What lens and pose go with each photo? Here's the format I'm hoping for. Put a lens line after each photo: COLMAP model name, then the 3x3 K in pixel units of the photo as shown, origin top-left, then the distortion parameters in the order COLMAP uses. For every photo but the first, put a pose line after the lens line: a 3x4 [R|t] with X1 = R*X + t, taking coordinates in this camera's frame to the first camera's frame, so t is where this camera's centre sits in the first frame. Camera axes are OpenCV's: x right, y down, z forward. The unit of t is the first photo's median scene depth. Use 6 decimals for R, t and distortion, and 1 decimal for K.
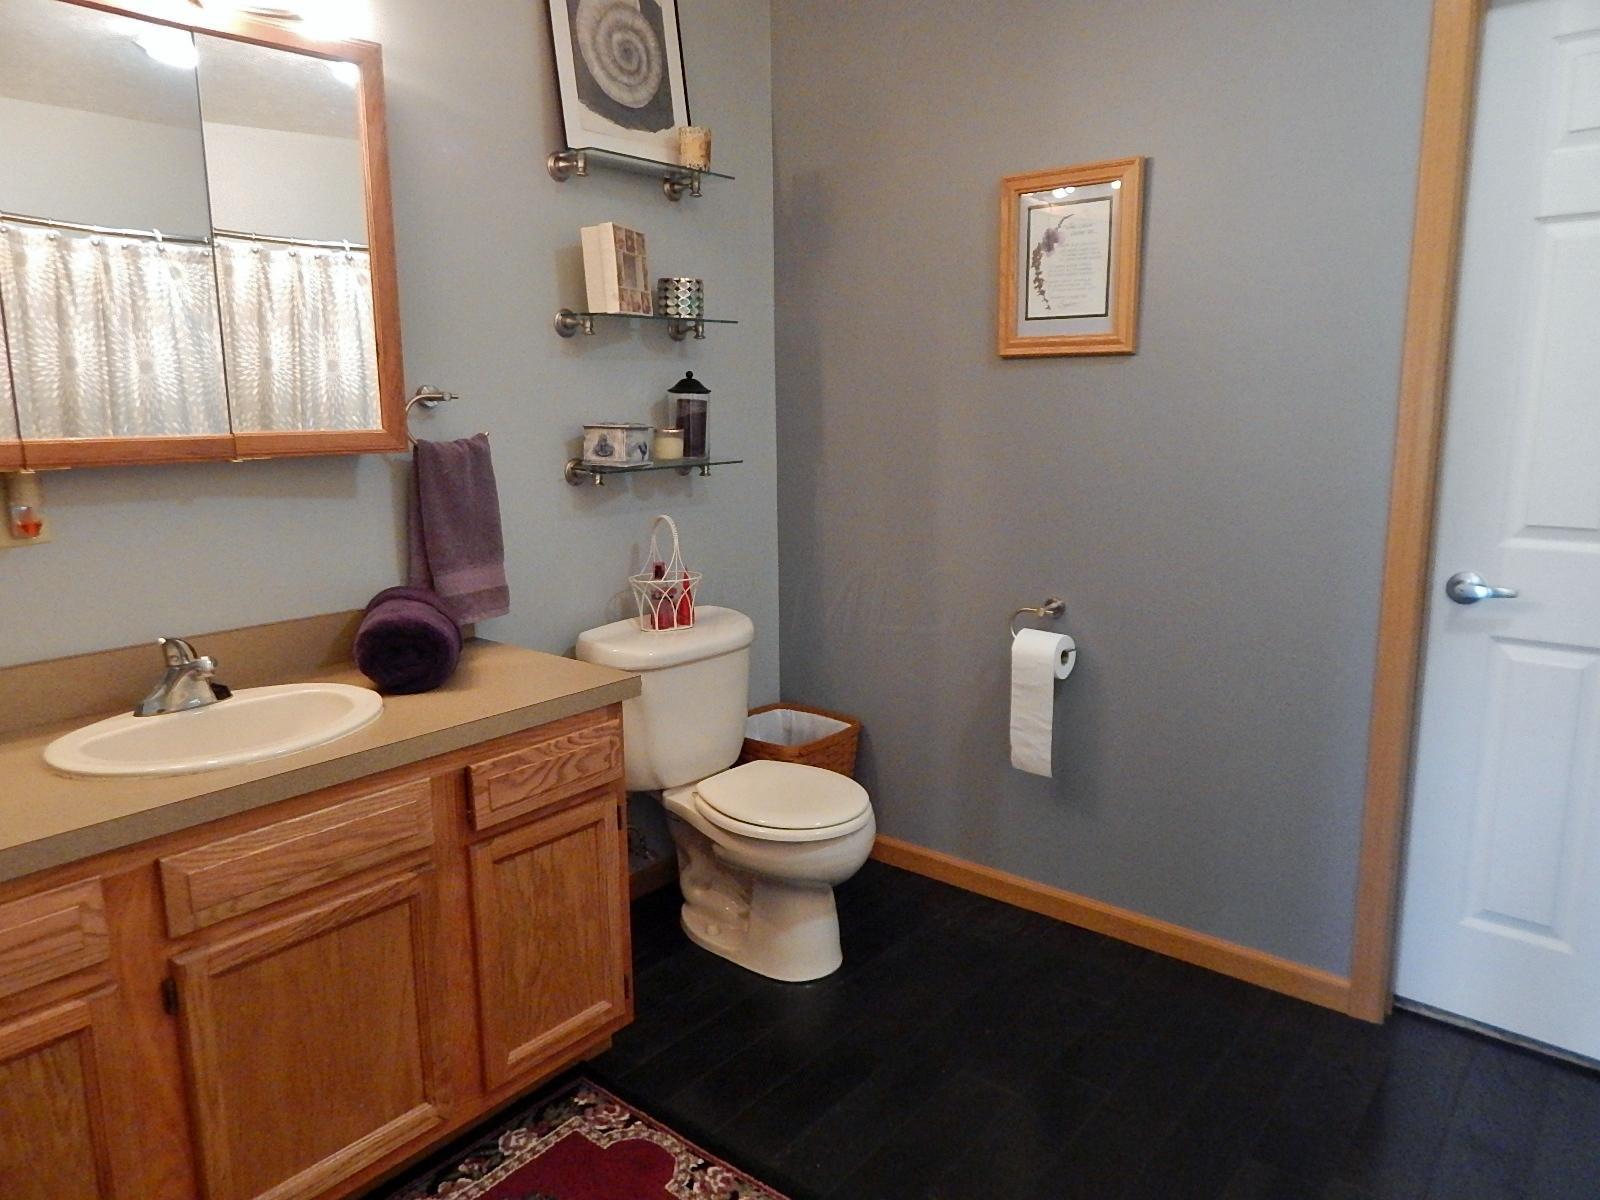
lens RADIAL K [[1051.7, 0, 803.1], [0, 1051.7, 589.4], [0, 0, 1]] dist [-0.000257, -0.000599]
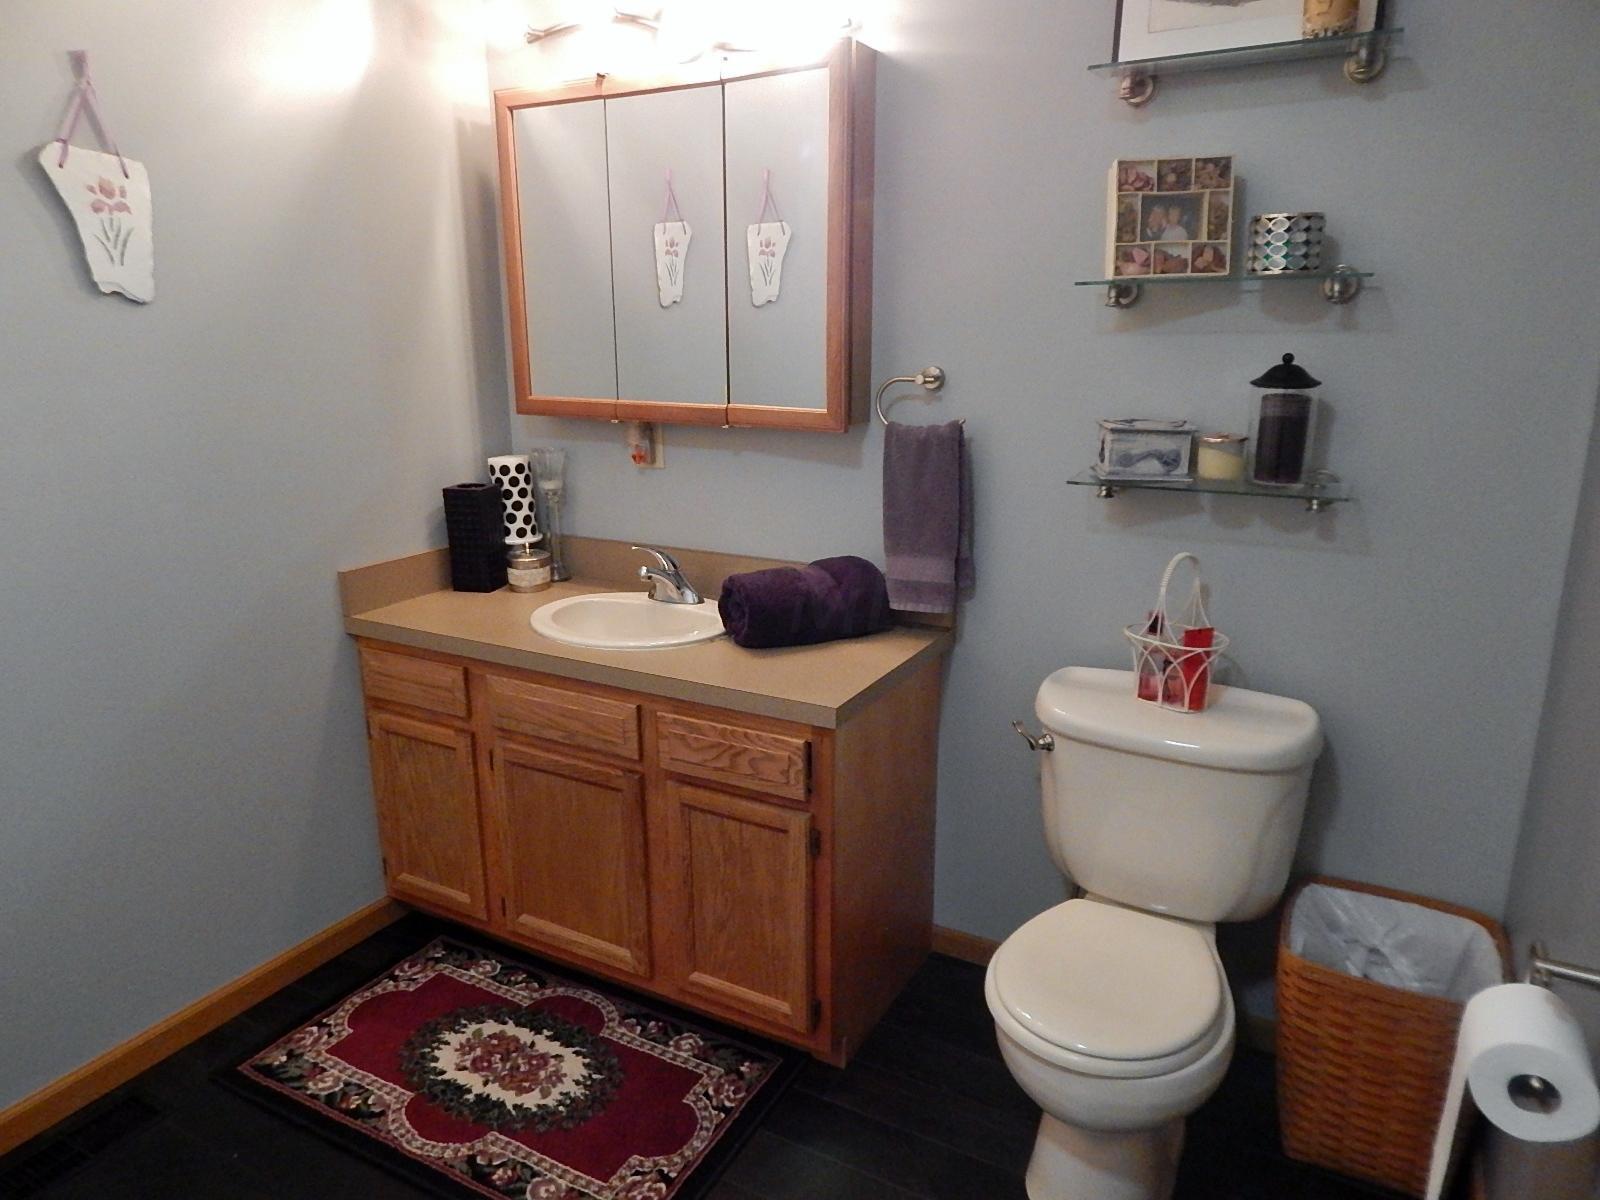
lens RADIAL K [[1051.7, 0, 803.1], [0, 1051.7, 589.4], [0, 0, 1]] dist [-0.000257, -0.000599]
pose [[0.178744, 0.246845, -0.952427, 0.716307], [-0.169585, 0.961259, 0.217308, -0.220489], [0.969171, 0.122675, 0.213680, 0.815514]]
